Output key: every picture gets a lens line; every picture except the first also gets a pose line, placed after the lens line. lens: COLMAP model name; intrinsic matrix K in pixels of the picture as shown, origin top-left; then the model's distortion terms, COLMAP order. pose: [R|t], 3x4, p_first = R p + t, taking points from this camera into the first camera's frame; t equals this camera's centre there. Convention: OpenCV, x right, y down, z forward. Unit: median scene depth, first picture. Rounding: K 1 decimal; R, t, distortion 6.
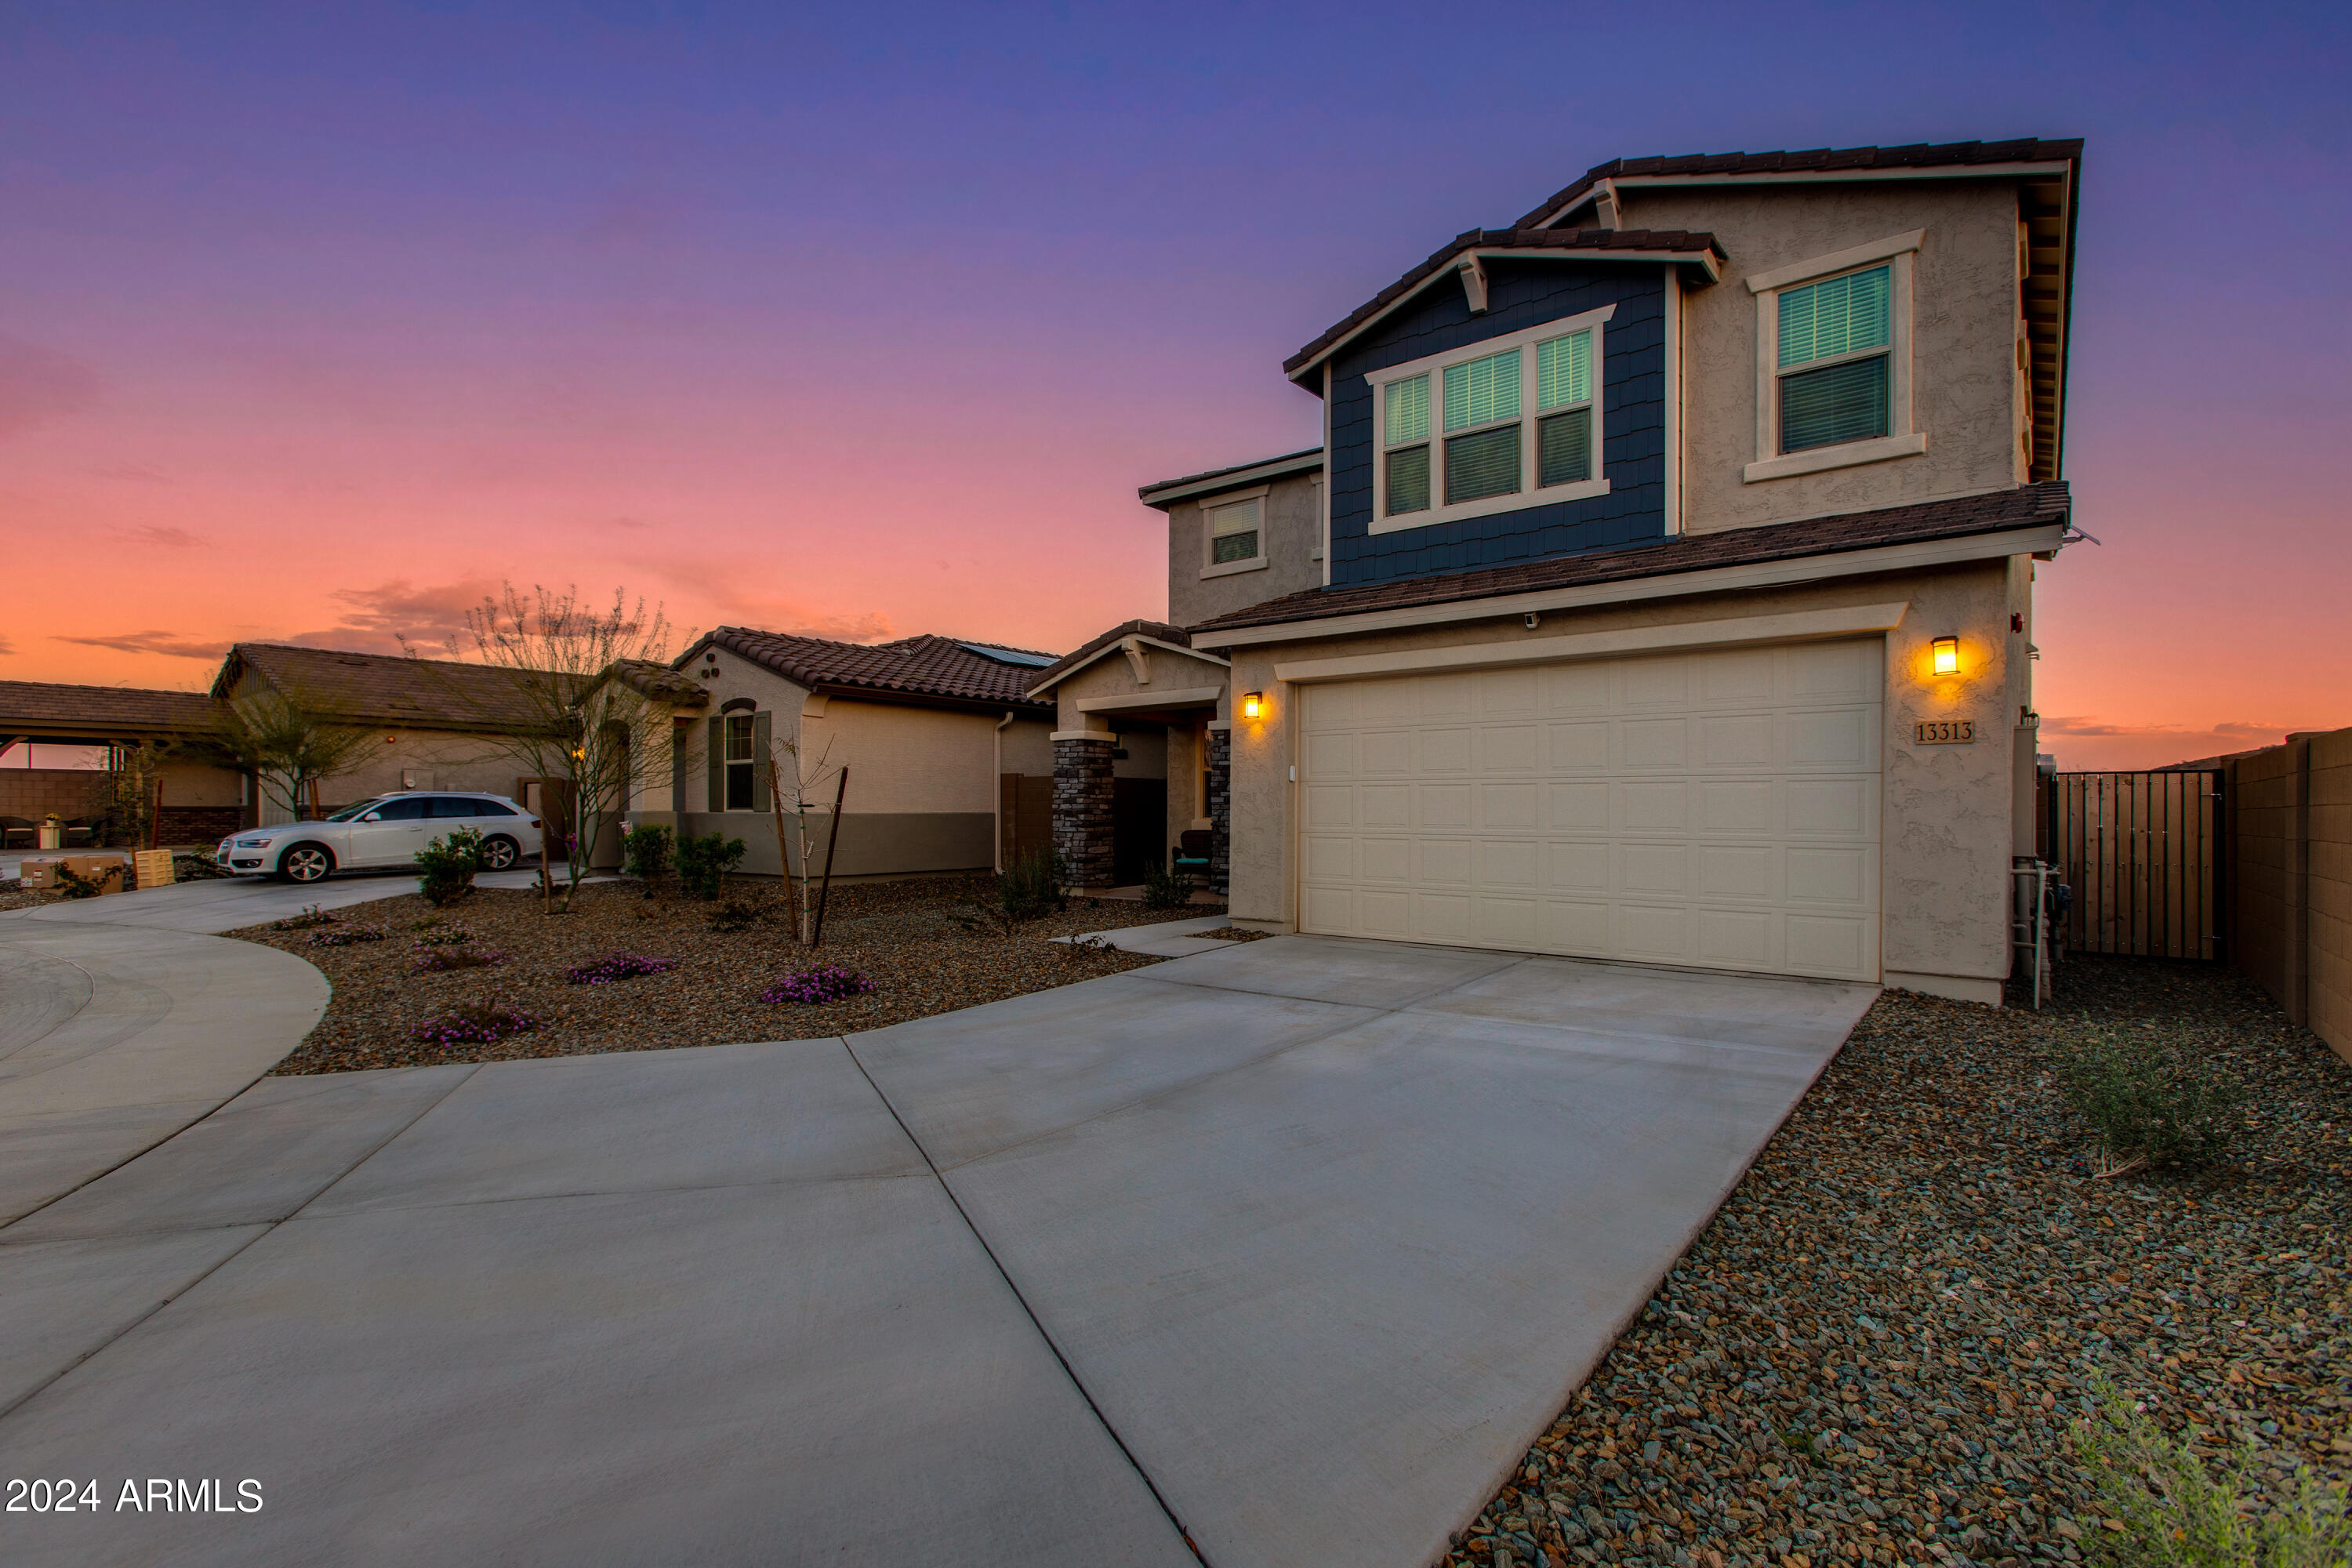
lens RADIAL K [[1070.4, 0, 1174.0], [0, 1070.4, 799.0], [0, 0, 1]] dist [-0.002316, 0.000046]
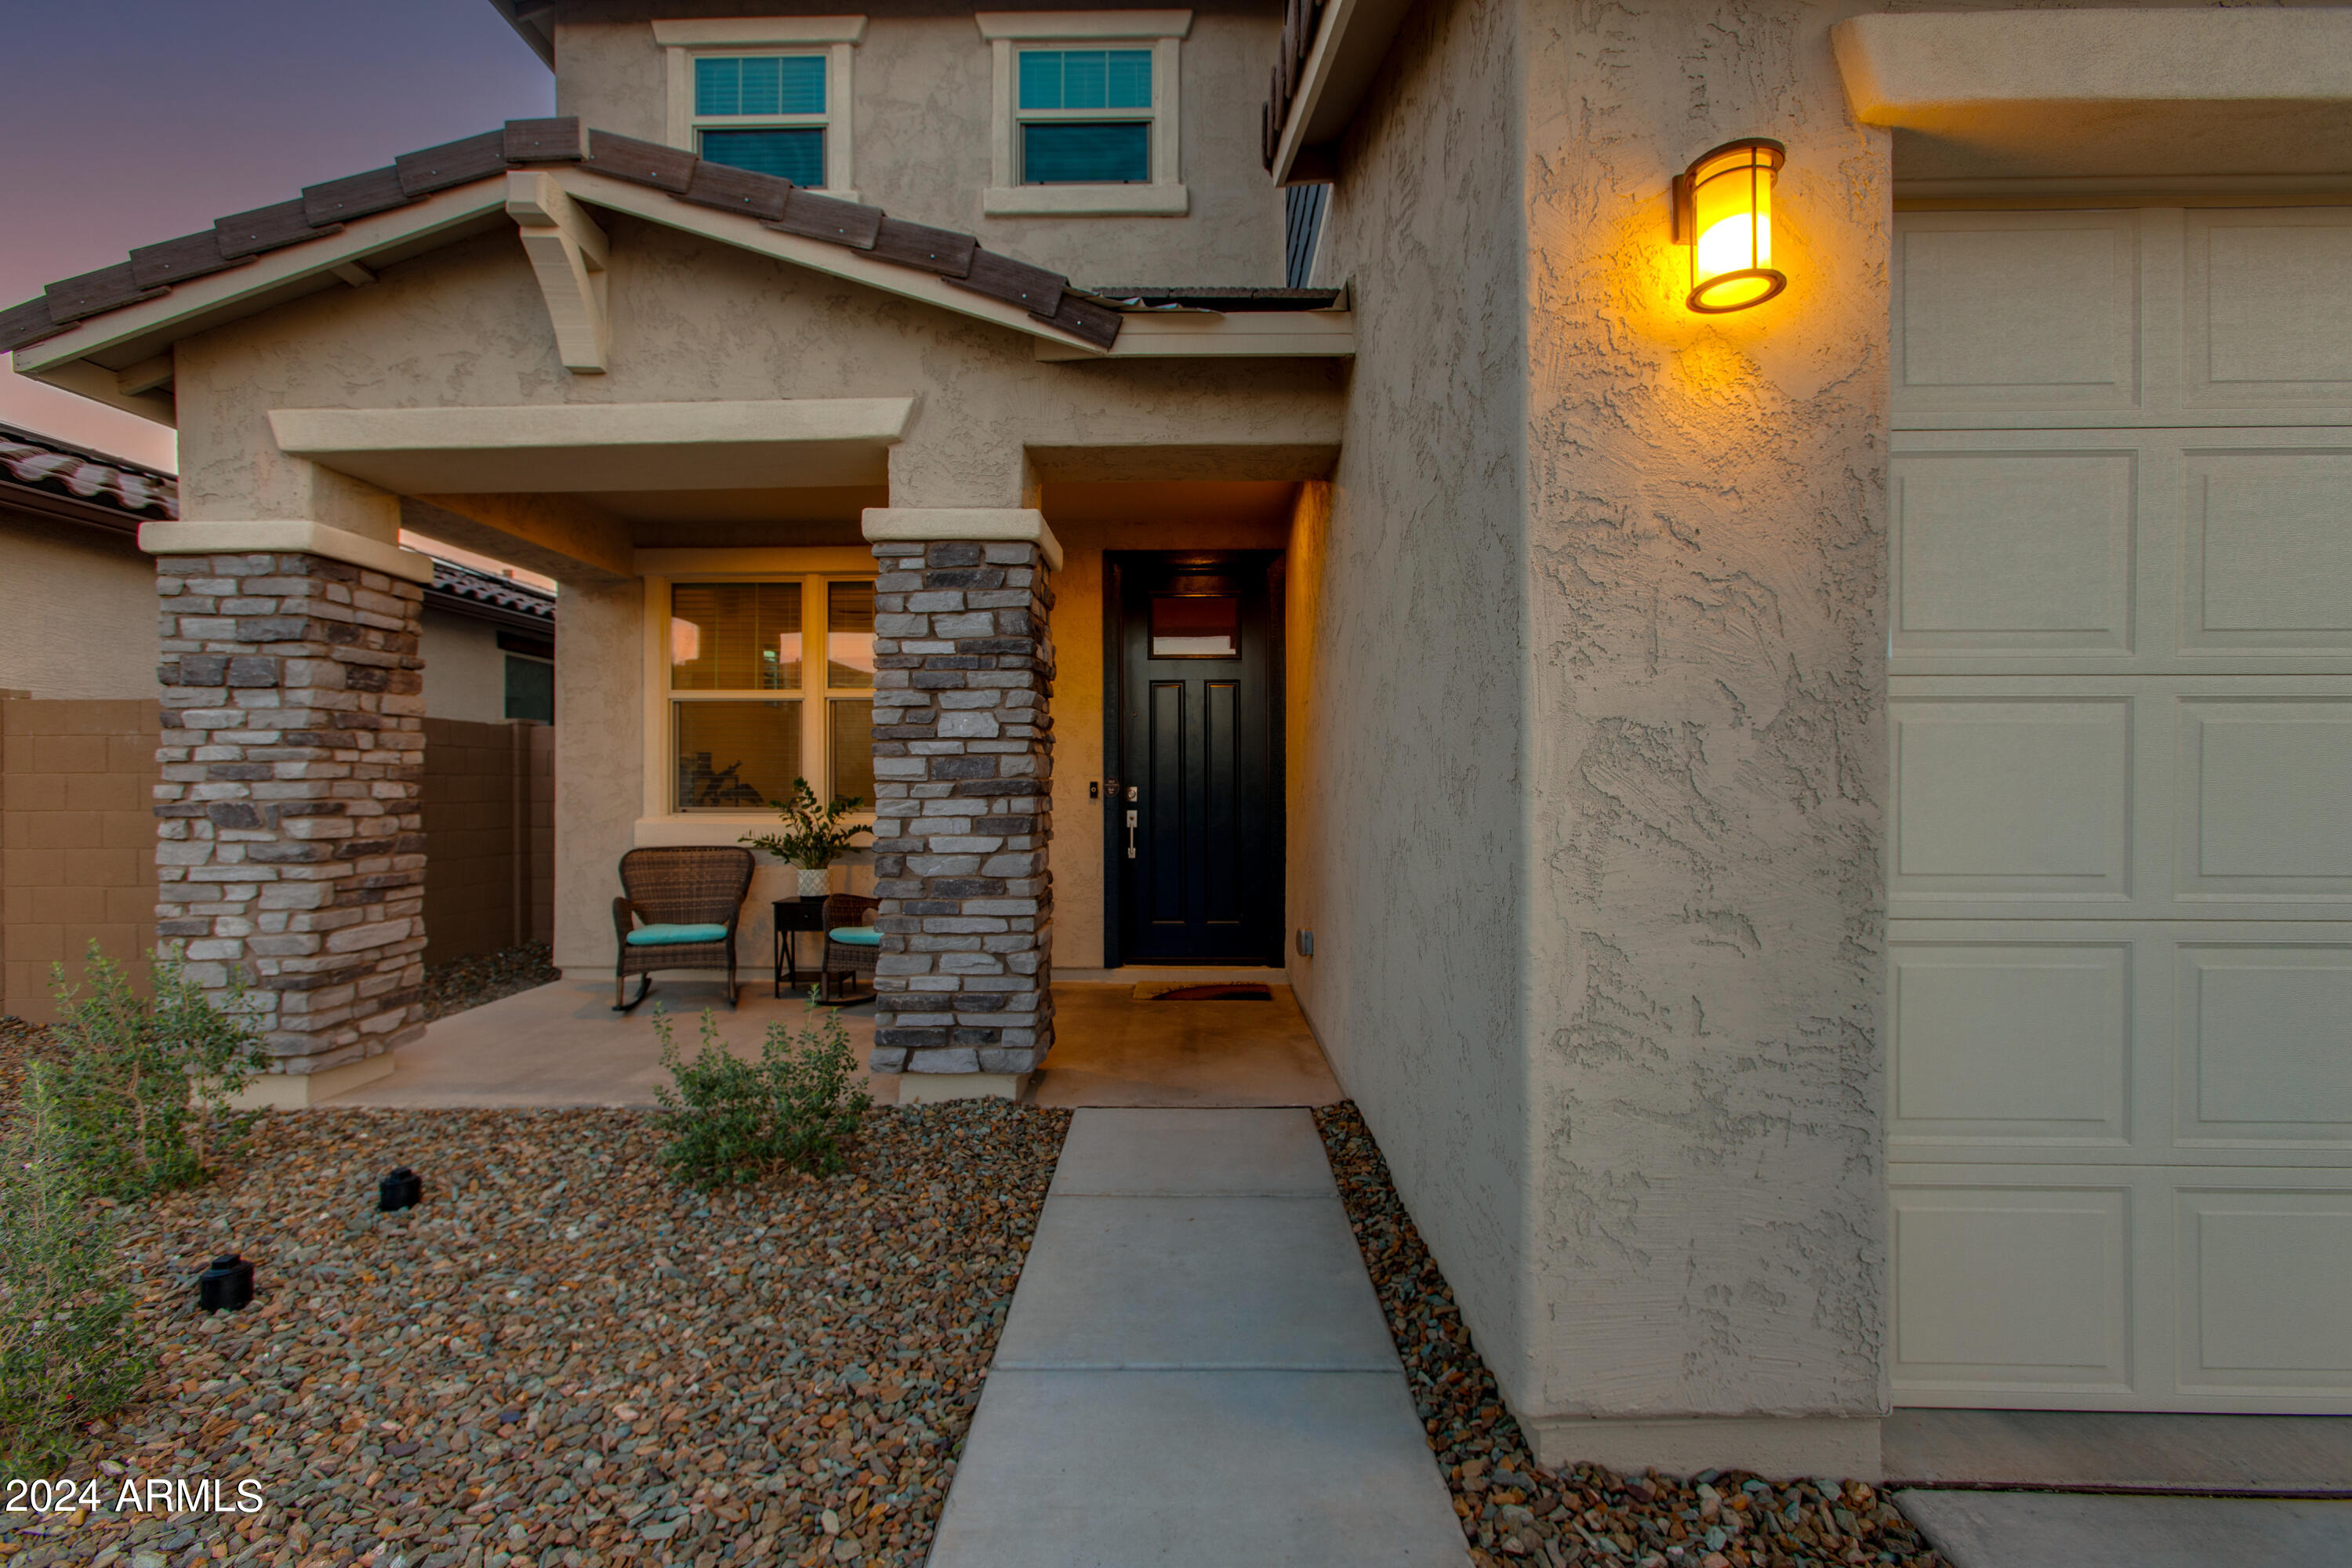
lens RADIAL K [[1070.4, 0, 1178.1], [0, 1070.4, 777.4], [0, 0, 1]] dist [-0.002316, 0.000046]
pose [[0.791018, -0.000683, 0.611792, -0.074743], [-0.001829, 0.999992, 0.003481, 0.002042], [-0.611790, -0.003872, 0.791011, 0.631649]]
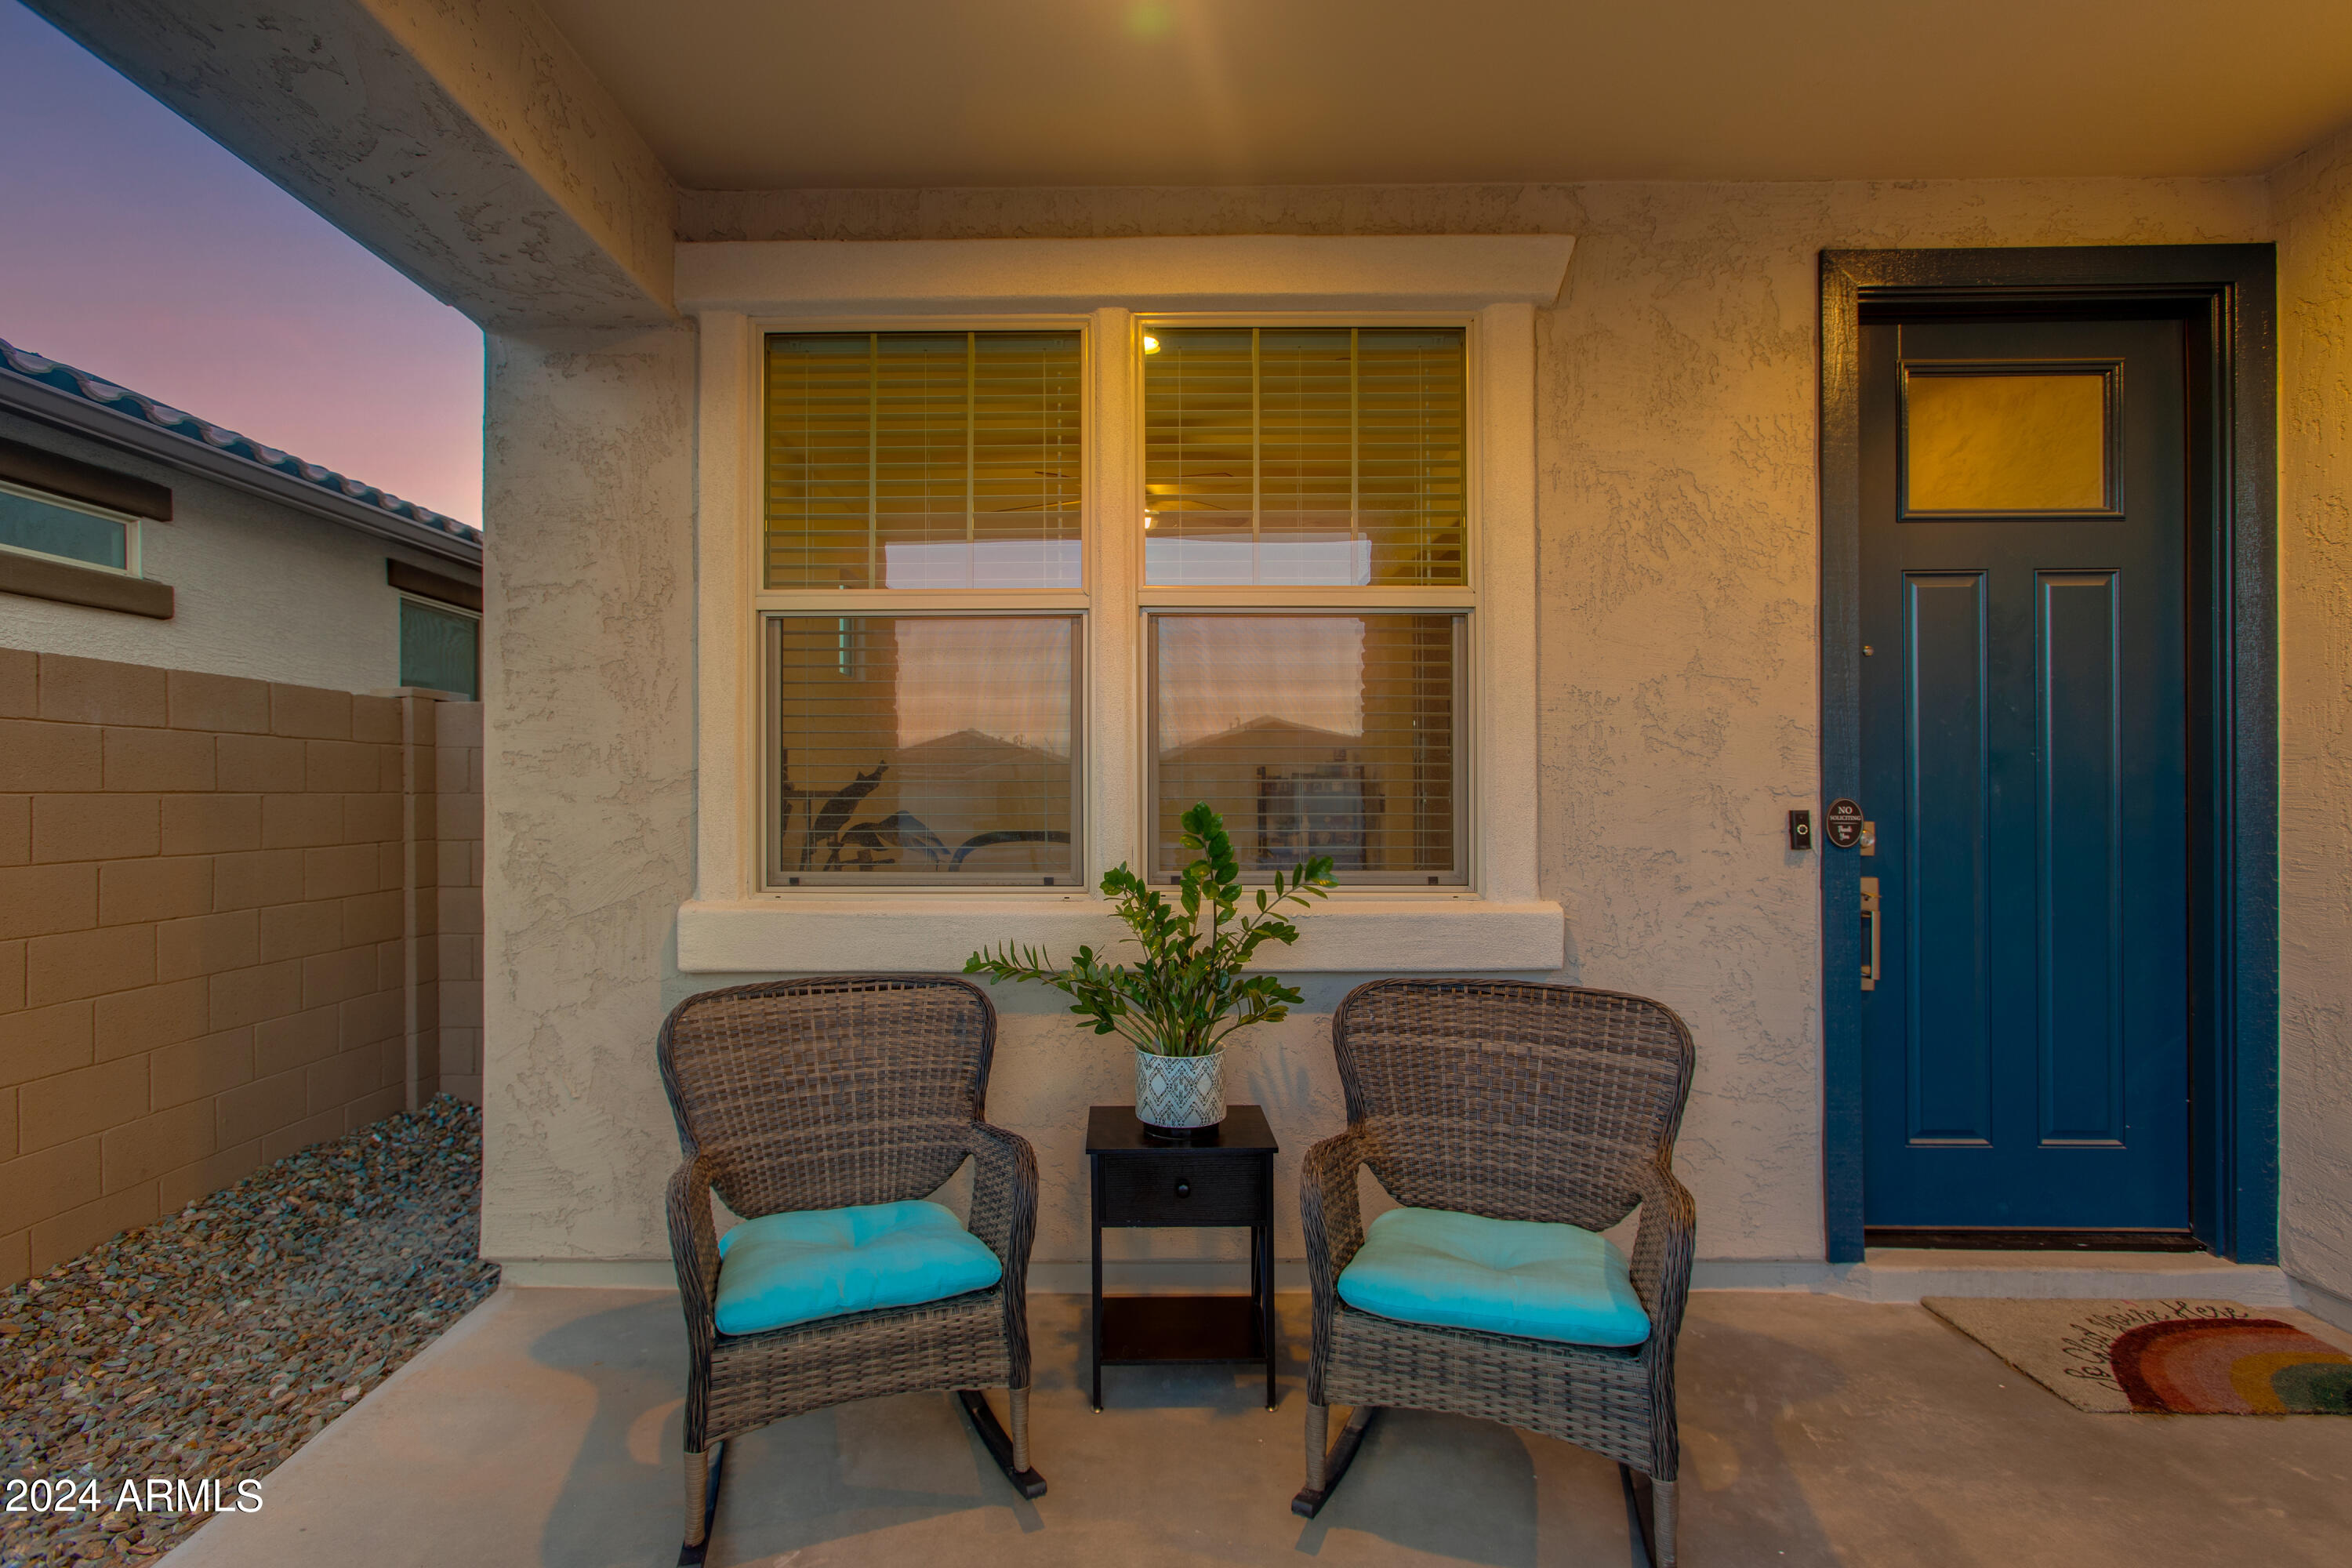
lens RADIAL K [[1139.5, 0, 1166.4], [0, 1139.5, 790.5], [0, 0, 1]] dist [0.001174, 0.000194]
pose [[0.782867, -0.004423, 0.622173, -0.036619], [0.000188, 0.999976, 0.006872, 0.000763], [-0.622188, -0.005263, 0.782850, 0.921497]]
